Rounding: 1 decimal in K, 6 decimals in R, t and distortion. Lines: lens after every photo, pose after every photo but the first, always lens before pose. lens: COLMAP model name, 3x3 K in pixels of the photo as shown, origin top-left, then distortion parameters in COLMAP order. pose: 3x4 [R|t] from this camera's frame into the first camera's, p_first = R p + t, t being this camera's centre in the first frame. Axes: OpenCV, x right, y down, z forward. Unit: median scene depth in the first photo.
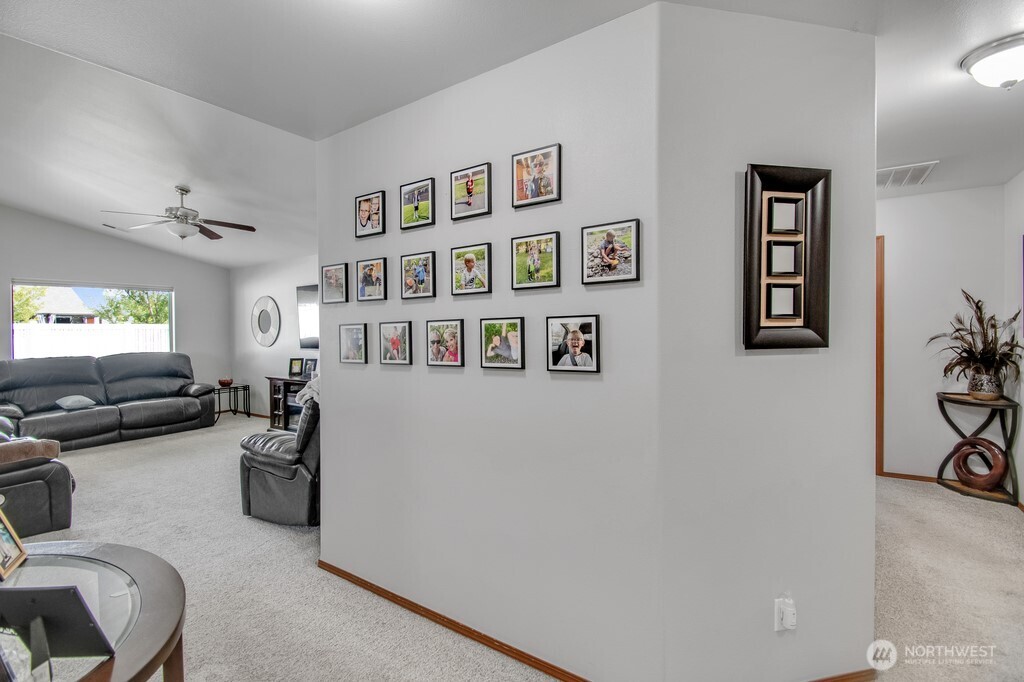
lens RADIAL K [[467.7, 0, 501.6], [0, 467.7, 334.6], [0, 0, 1]] dist [0.047403, -0.030373]
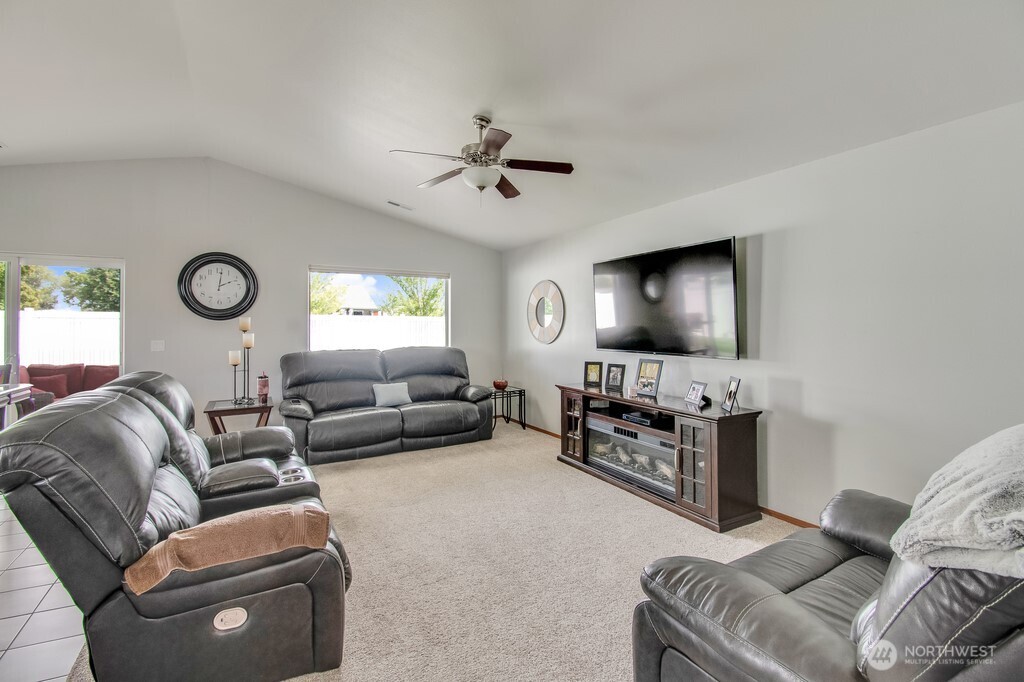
lens RADIAL K [[465.1, 0, 512.0], [0, 465.1, 336.5], [0, 0, 1]] dist [0.066330, -0.029205]
pose [[0.910055, 0.025926, -0.413676, -0.183394], [-0.020196, 0.999630, 0.018221, -0.000084], [0.413995, -0.008227, 0.910242, 0.210557]]
